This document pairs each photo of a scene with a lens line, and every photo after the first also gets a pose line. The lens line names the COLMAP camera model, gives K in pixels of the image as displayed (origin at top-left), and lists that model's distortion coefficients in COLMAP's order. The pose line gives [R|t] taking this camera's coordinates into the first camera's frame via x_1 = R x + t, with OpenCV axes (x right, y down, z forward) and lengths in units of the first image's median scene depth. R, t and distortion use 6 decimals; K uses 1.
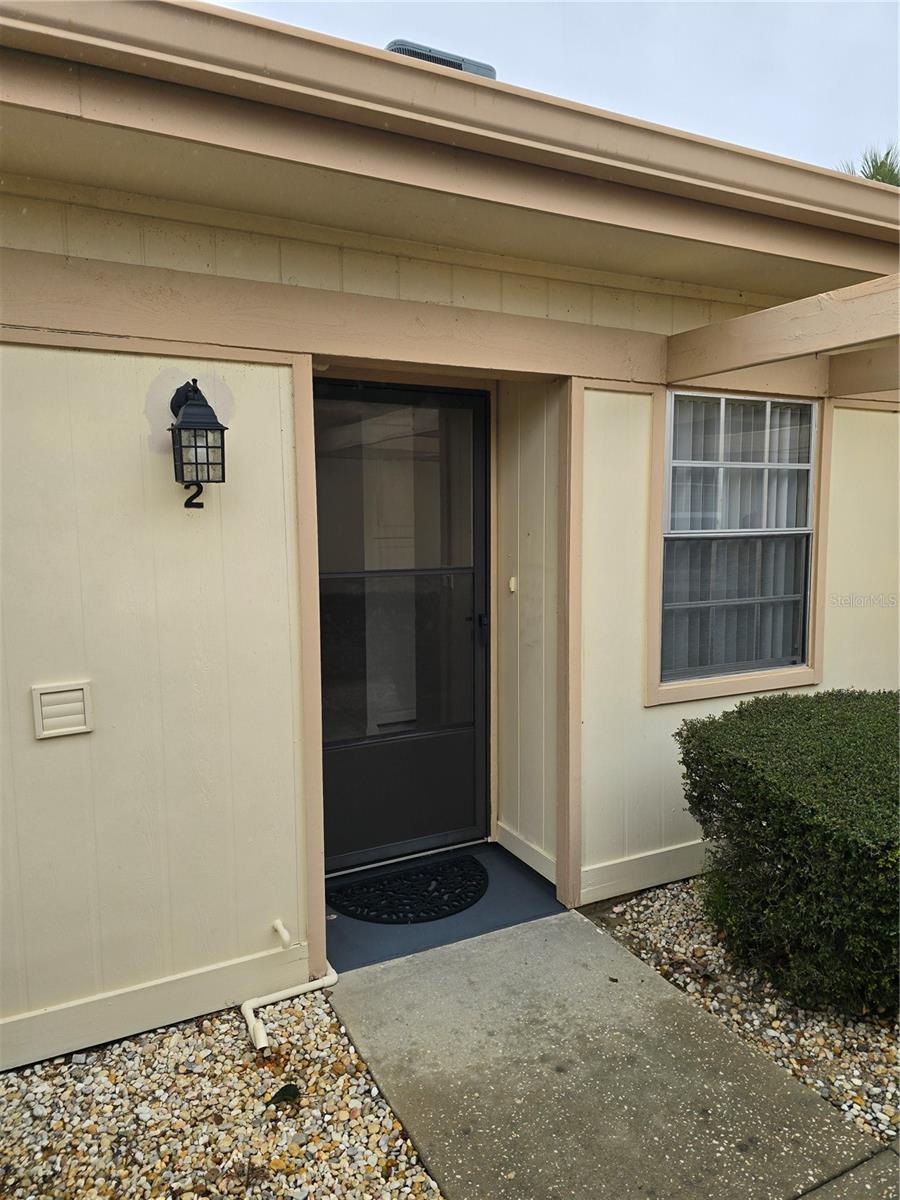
lens RADIAL K [[802.1, 0, 450.6], [0, 802.1, 594.6], [0, 0, 1]] dist [0.061554, -0.059918]
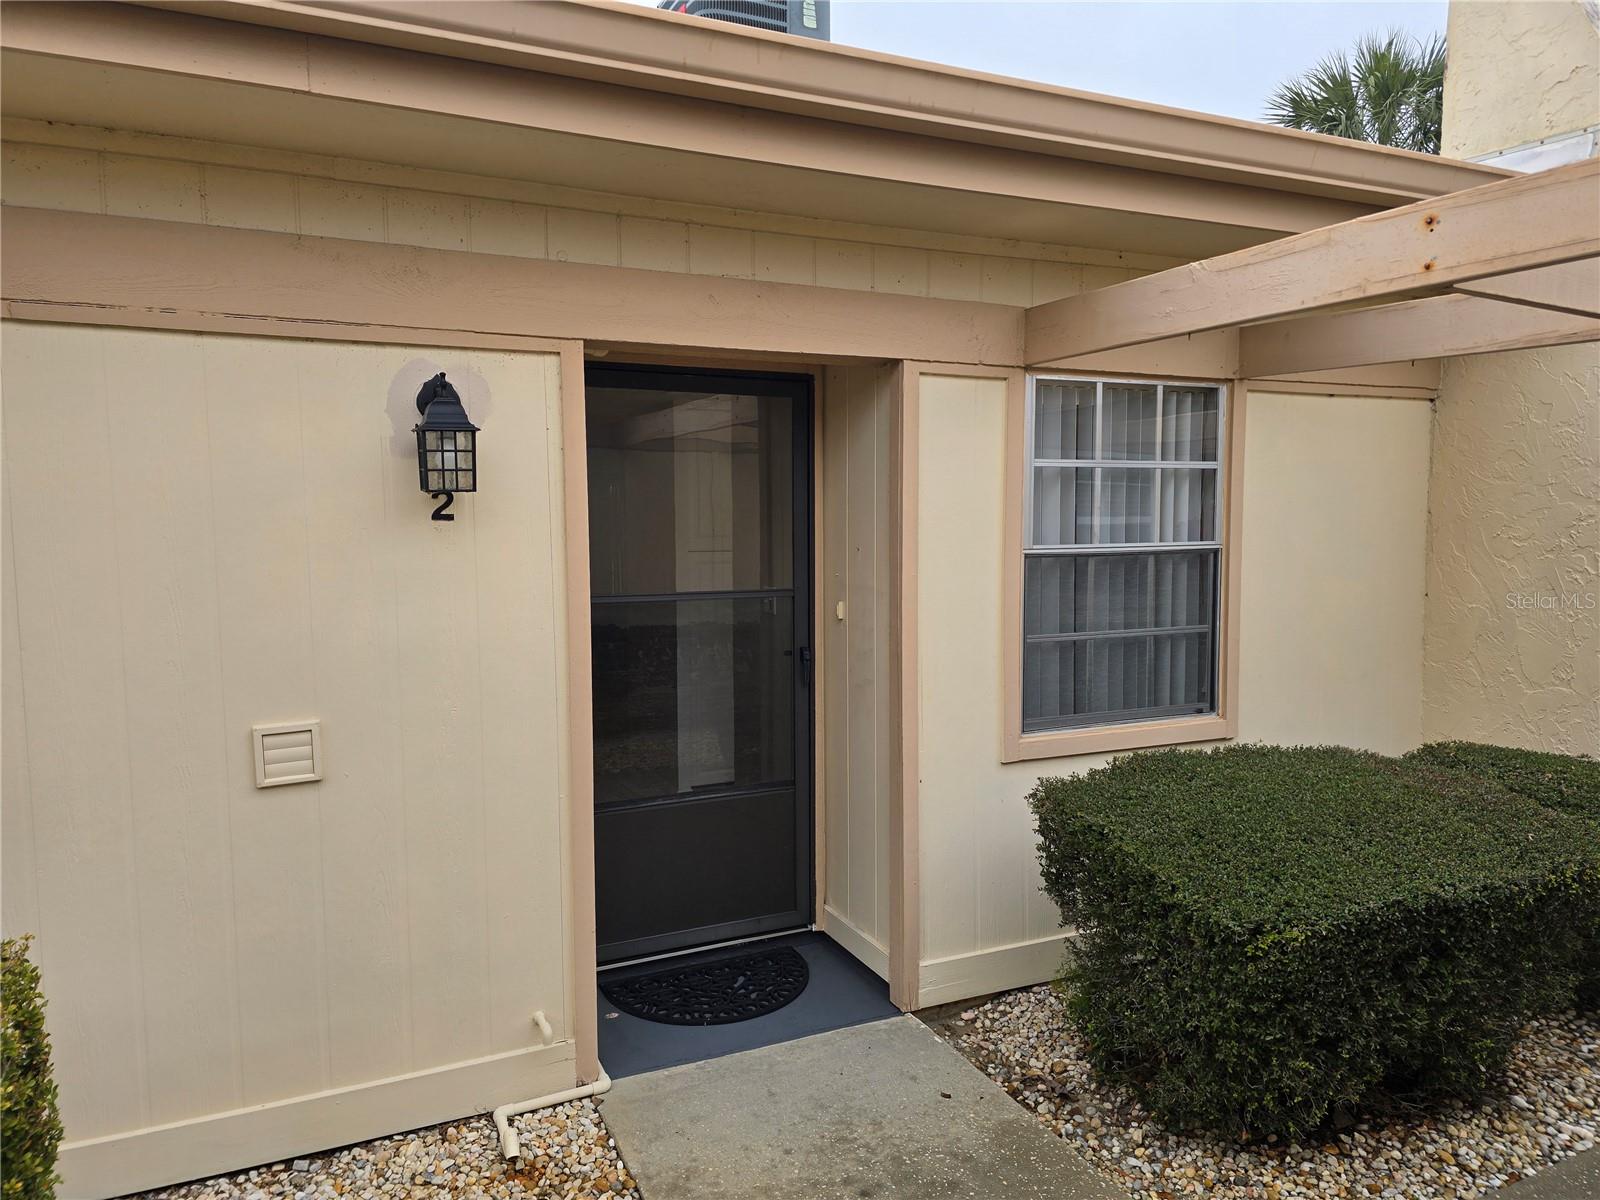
lens RADIAL K [[1069.5, 0, 775.5], [0, 1069.5, 600.9], [0, 0, 1]] dist [0.061554, -0.059918]
pose [[0.998858, 0.004190, -0.047588, 0.081900], [-0.005150, 0.999785, -0.020075, -0.000982], [0.047494, 0.020297, 0.998665, -0.110928]]
